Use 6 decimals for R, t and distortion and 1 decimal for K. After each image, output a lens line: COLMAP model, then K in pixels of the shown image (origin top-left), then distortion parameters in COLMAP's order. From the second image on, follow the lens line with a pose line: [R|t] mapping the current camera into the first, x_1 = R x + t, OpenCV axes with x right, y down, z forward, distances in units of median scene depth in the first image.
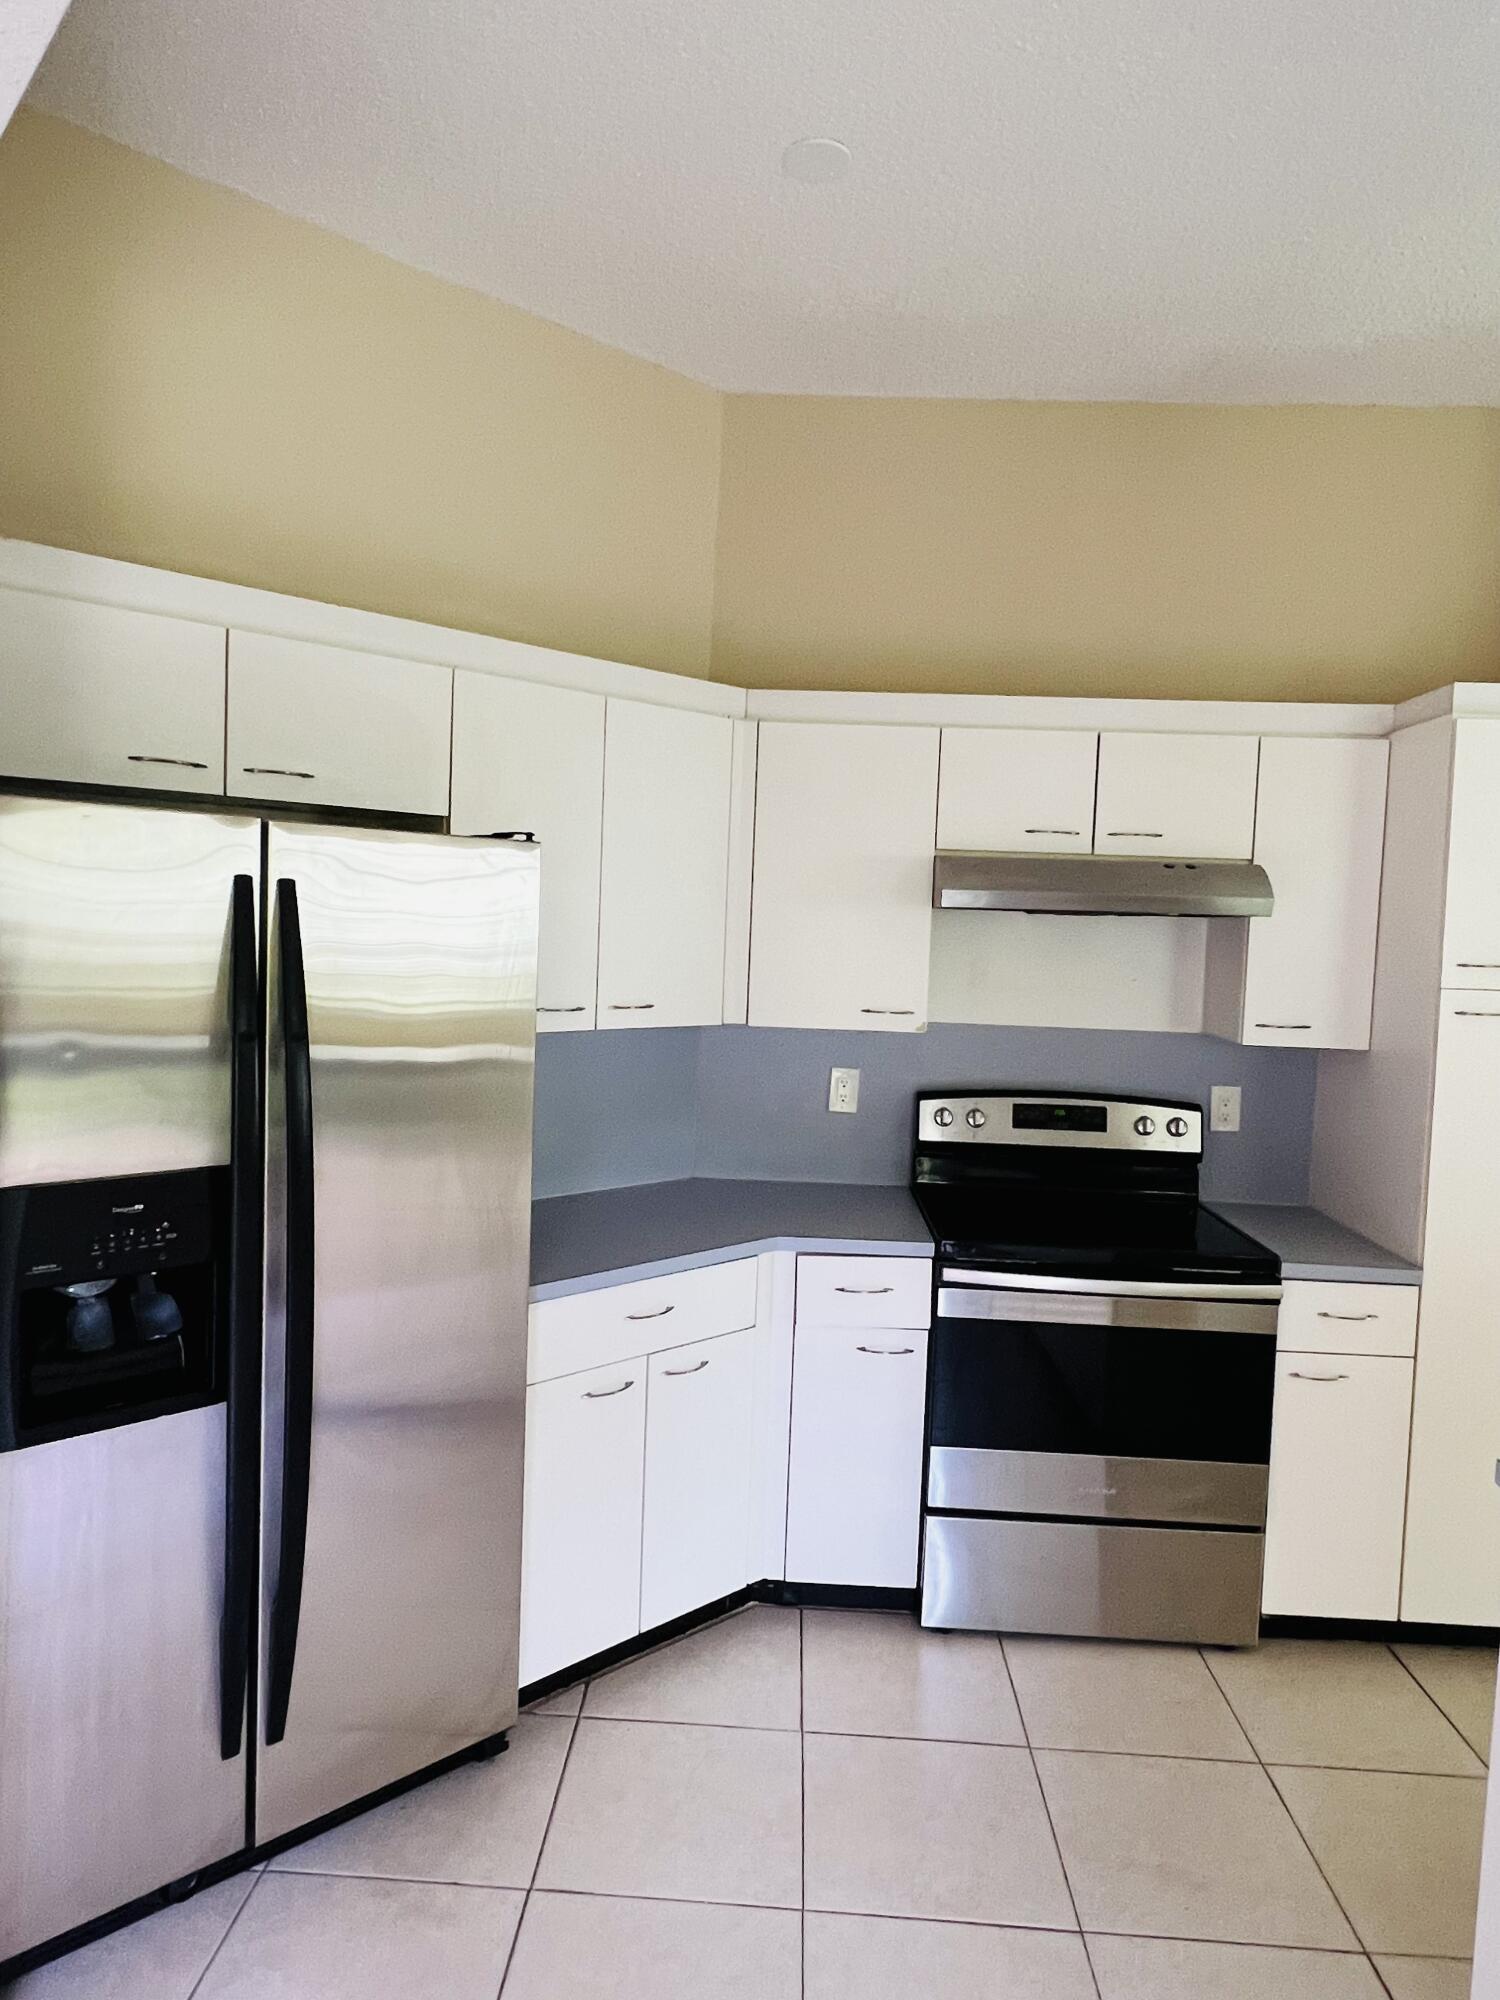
lens RADIAL K [[1240.7, 0, 750.0], [0, 1240.7, 1000.0], [0, 0, 1]] dist [0.000235, -0.000045]
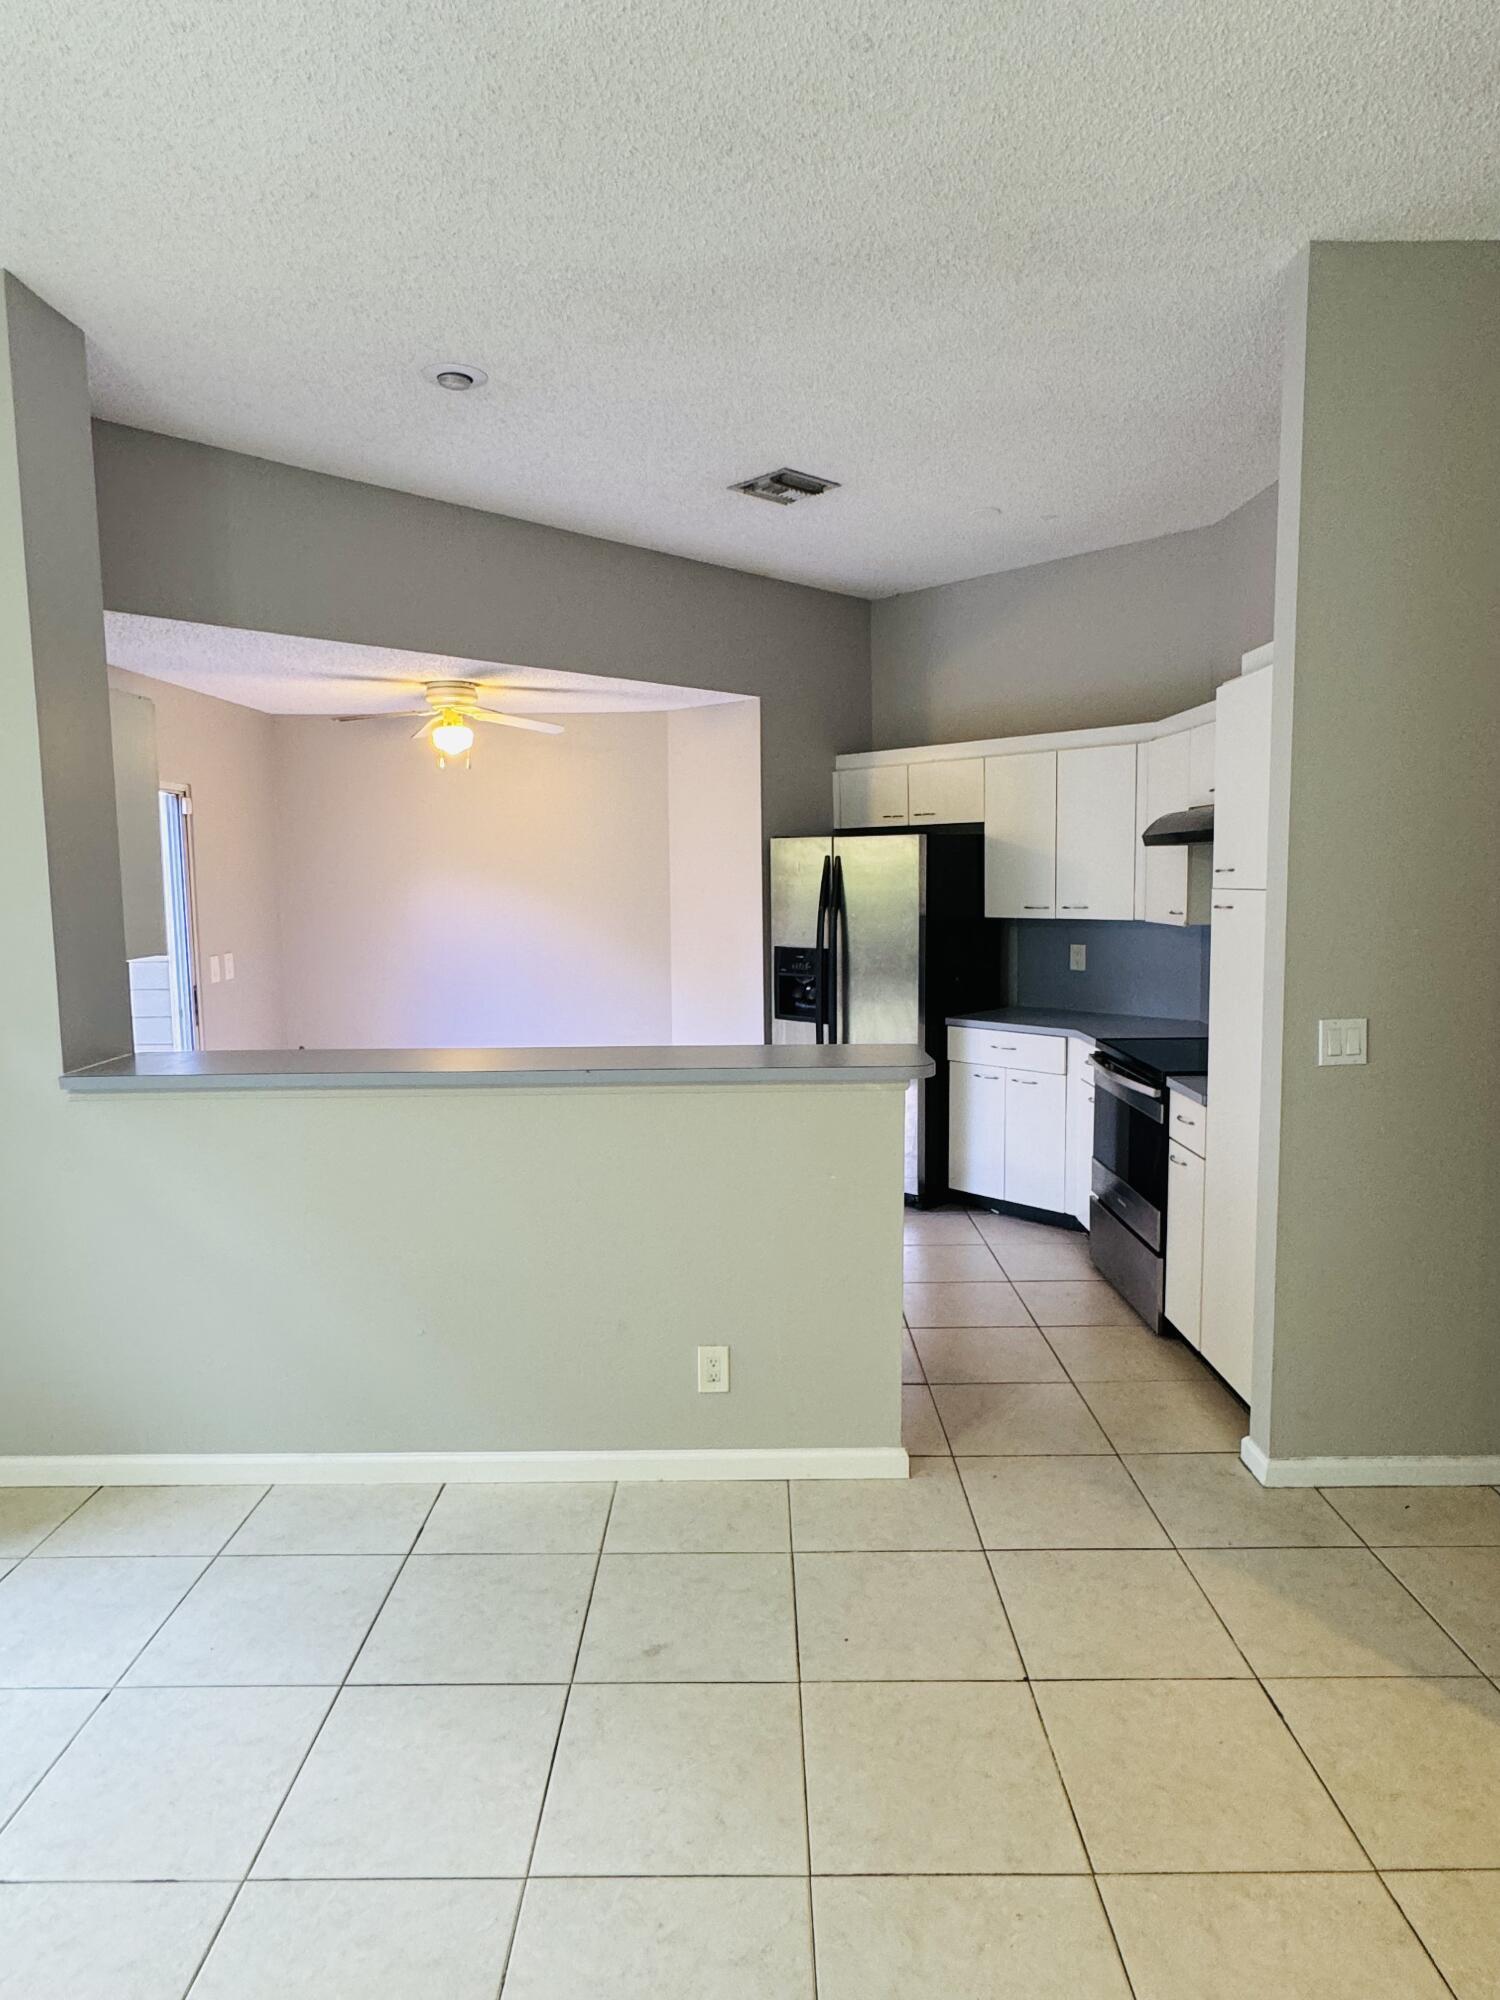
lens RADIAL K [[1161.9, 0, 750.0], [0, 1161.9, 1000.0], [0, 0, 1]] dist [-0.018483, -0.000314]
pose [[0.061832, 0.070472, -0.995596, 2.227968], [-0.055407, 0.996208, 0.067075, 0.073069], [0.996547, 0.051016, 0.065502, 0.510965]]
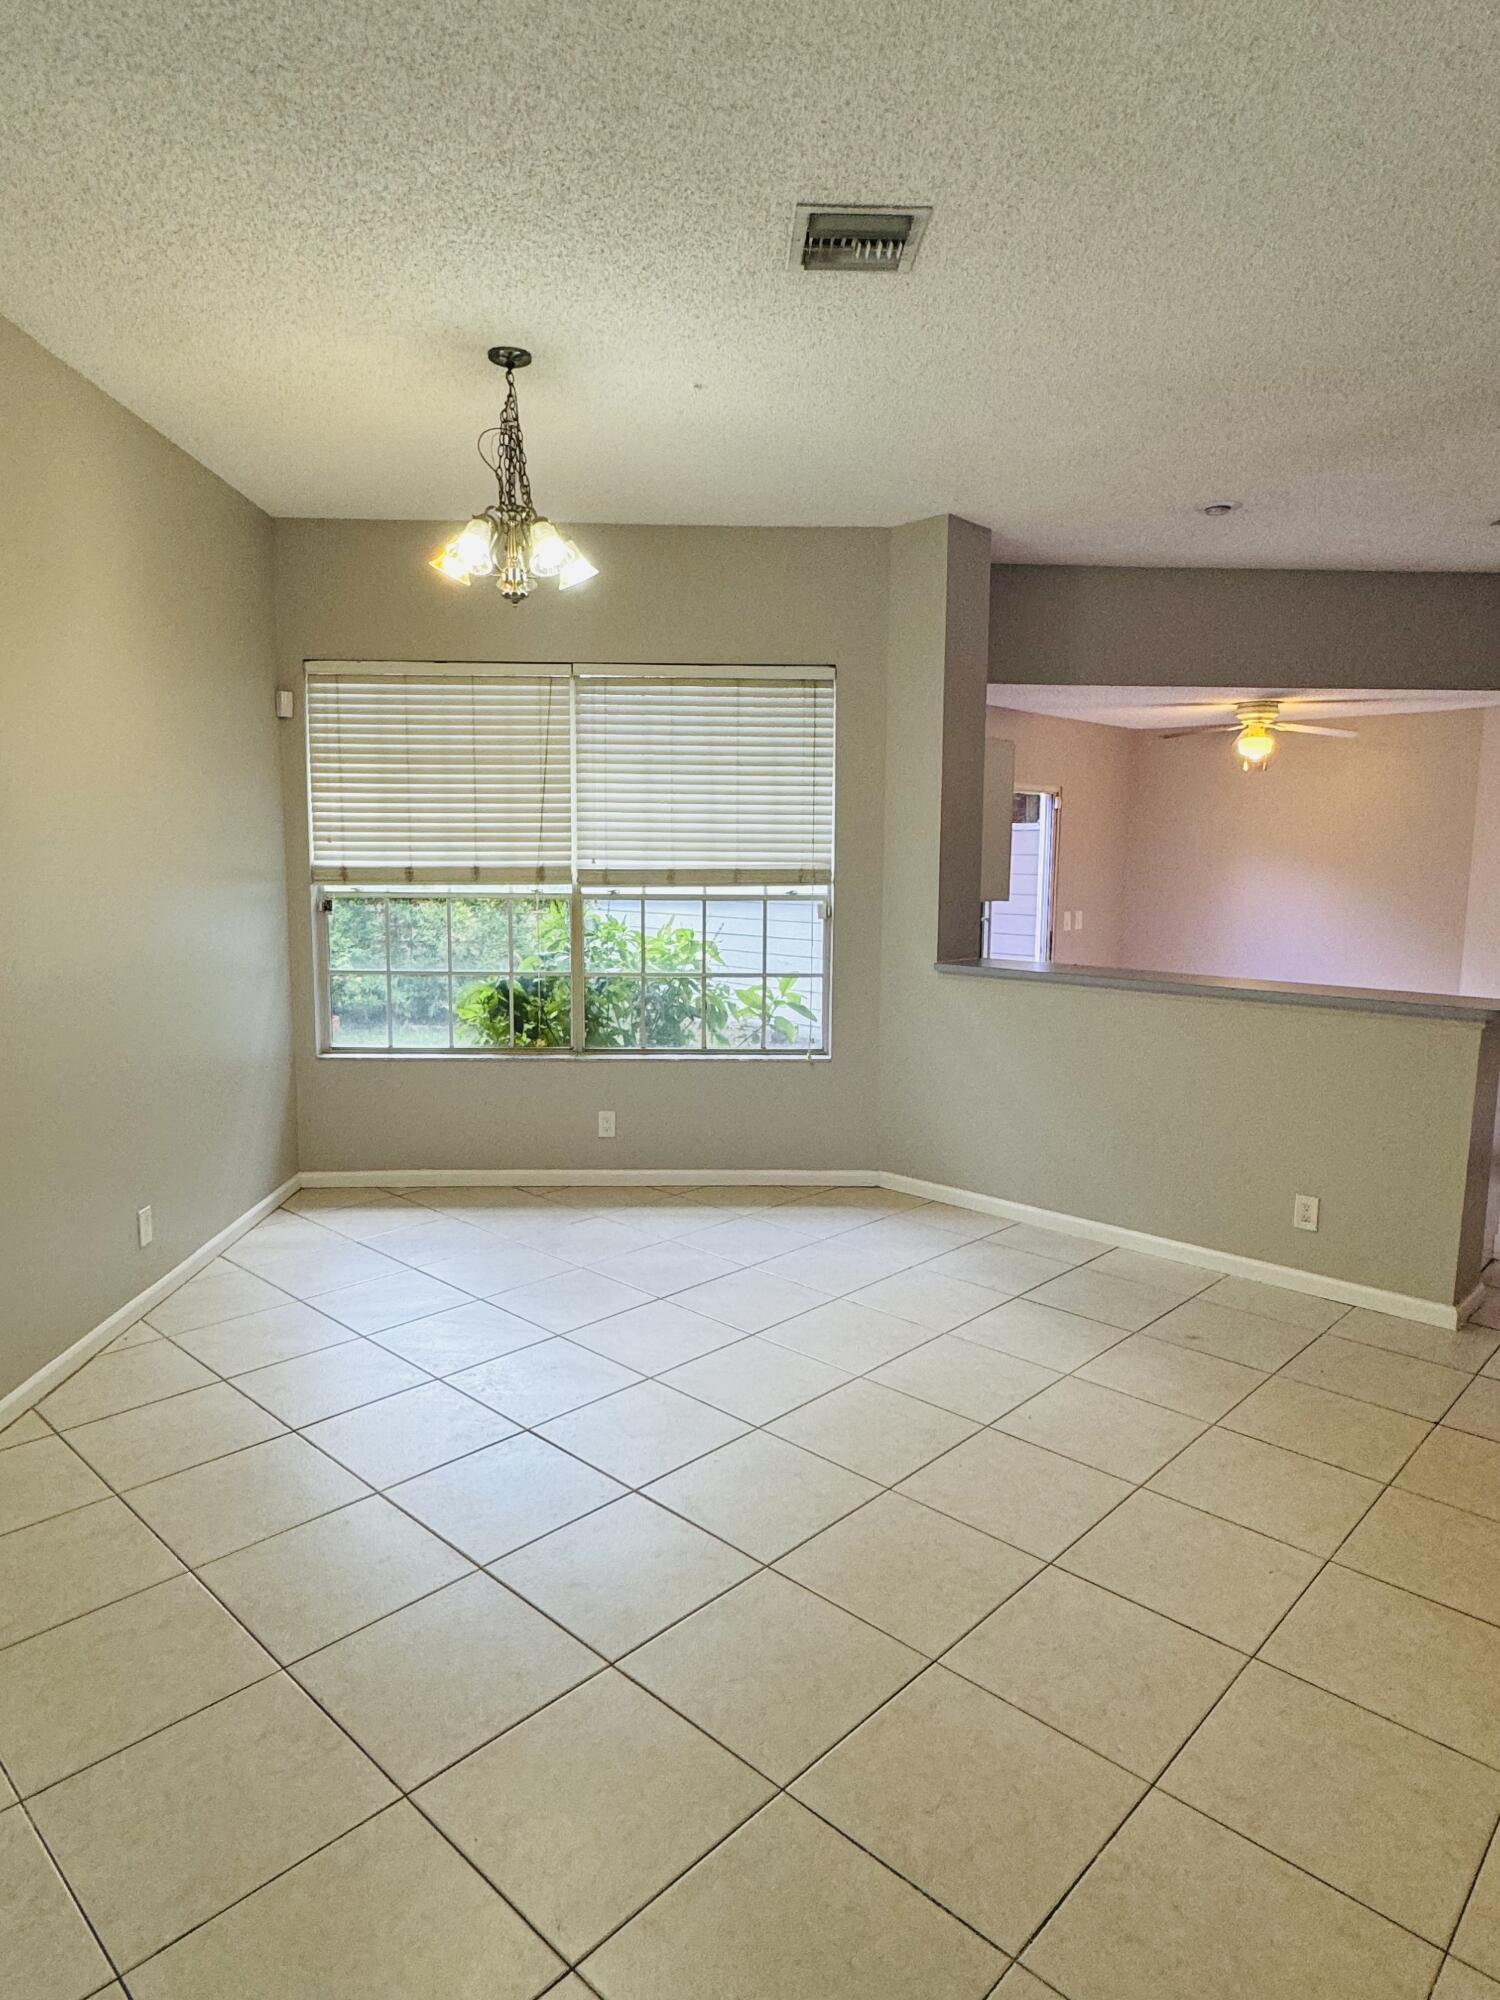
lens RADIAL K [[1161.9, 0, 750.0], [0, 1161.9, 1000.0], [0, 0, 1]] dist [-0.018483, -0.000314]
pose [[-0.650388, 0.050184, -0.757942, 3.521455], [-0.085877, 0.986560, 0.139012, 0.070665], [0.754732, 0.155502, -0.637338, 1.527992]]
